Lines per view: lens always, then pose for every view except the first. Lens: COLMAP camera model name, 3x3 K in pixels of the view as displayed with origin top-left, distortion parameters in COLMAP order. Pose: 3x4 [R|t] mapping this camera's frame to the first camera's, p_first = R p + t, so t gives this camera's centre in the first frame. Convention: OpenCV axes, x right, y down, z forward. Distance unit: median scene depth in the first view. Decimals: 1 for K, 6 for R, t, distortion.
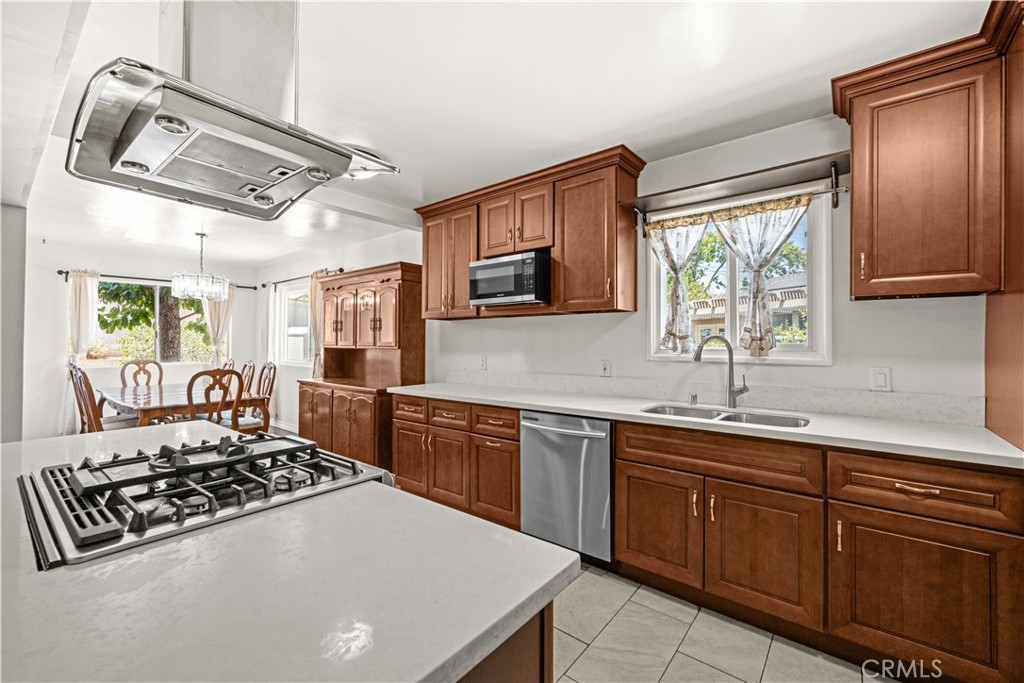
lens RADIAL K [[424.1, 0, 515.1], [0, 424.1, 337.3], [0, 0, 1]] dist [-0.000512, 0.001218]
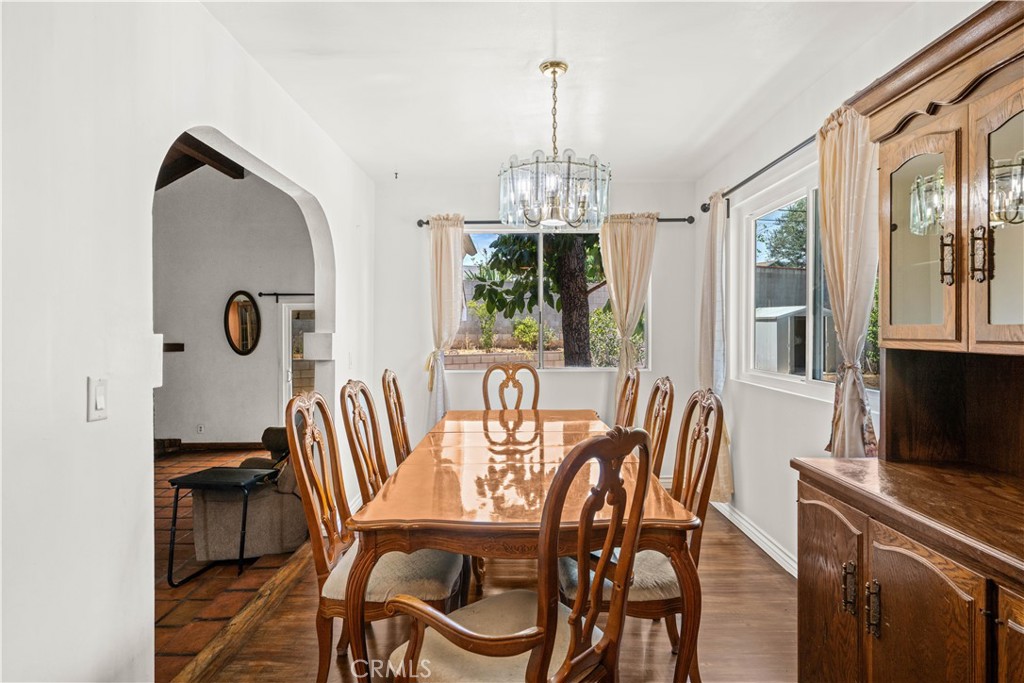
lens RADIAL K [[568.7, 0, 521.7], [0, 568.7, 329.1], [0, 0, 1]] dist [-0.004110, -0.000871]
pose [[0.637751, -0.006339, -0.770217, -0.506506], [0.014154, 0.999894, 0.003491, 0.011545], [0.770113, -0.013128, 0.637773, 0.932371]]
